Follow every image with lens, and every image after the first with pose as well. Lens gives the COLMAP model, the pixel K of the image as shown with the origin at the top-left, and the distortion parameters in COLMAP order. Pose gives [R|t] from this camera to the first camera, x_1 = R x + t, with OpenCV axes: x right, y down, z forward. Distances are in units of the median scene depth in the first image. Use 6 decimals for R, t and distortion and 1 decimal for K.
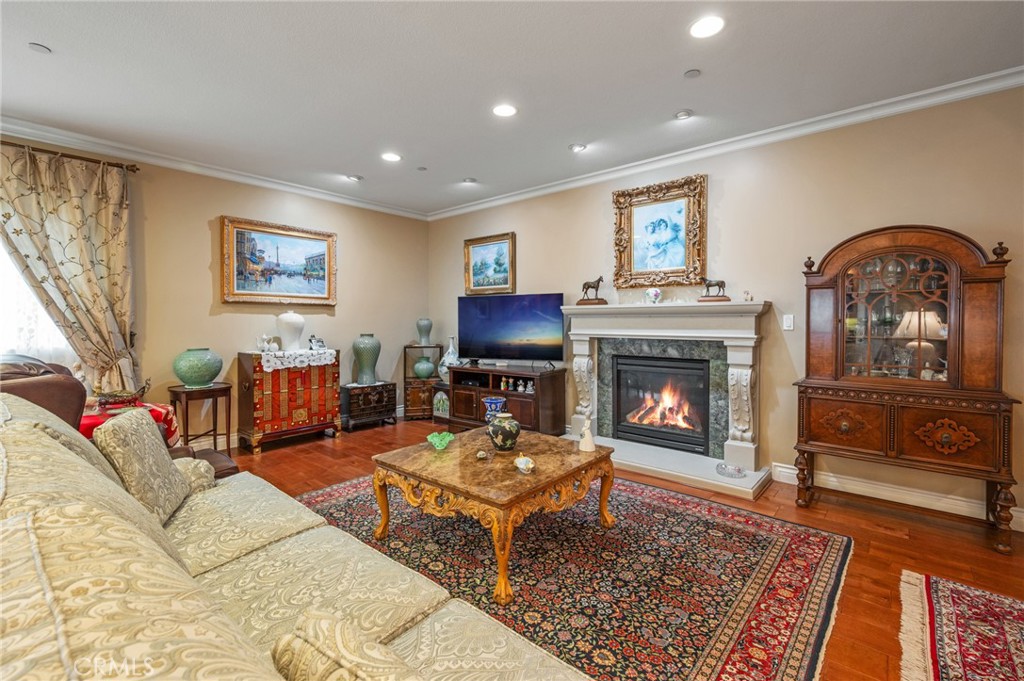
lens RADIAL K [[441.5, 0, 512.7], [0, 441.5, 332.3], [0, 0, 1]] dist [-0.002680, -0.000229]
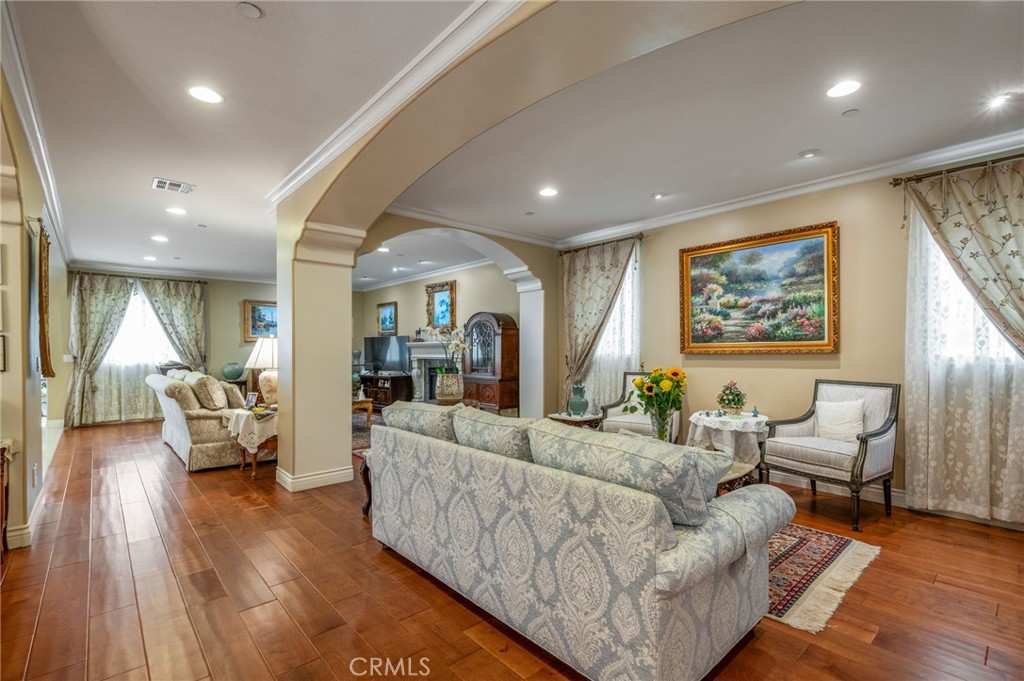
lens RADIAL K [[465.5, 0, 511.7], [0, 465.5, 359.1], [0, 0, 1]] dist [0.001288, -0.000219]
pose [[0.992155, 0.000637, -0.125011, 0.854259], [-0.001684, 0.999964, -0.008271, 0.030774], [0.125001, 0.008417, 0.992121, -1.004937]]
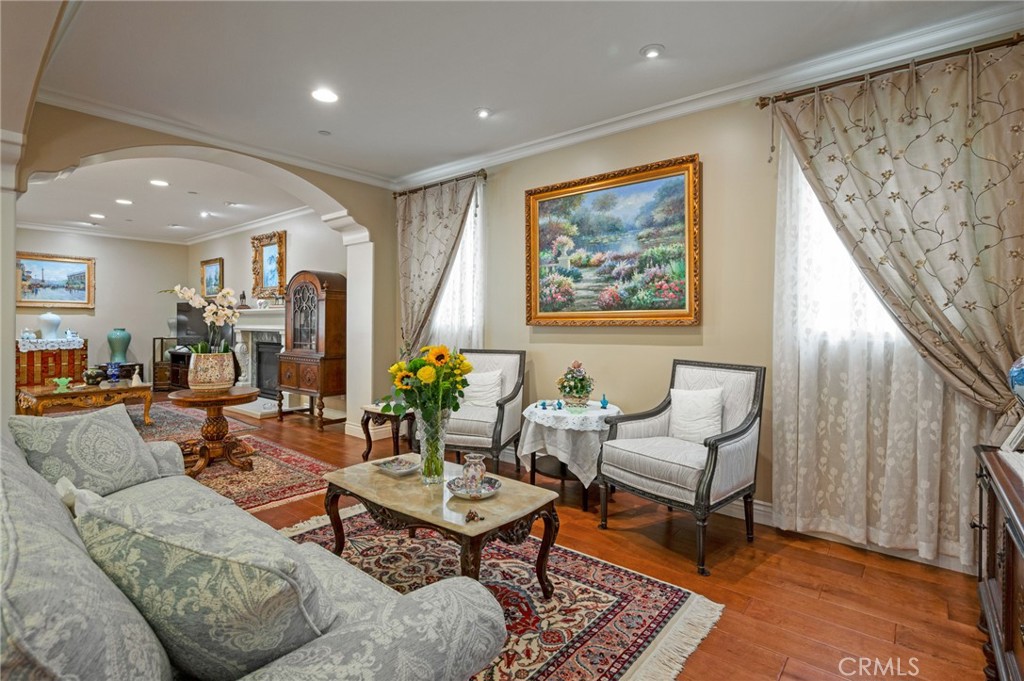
lens RADIAL K [[497.5, 0, 512.9], [0, 497.5, 331.7], [0, 0, 1]] dist [-0.001963, -0.000299]
pose [[0.999624, 0.002274, 0.027332, 1.076776], [-0.002111, 0.999980, -0.006009, 0.024774], [-0.027345, 0.005949, 0.999608, -0.758058]]
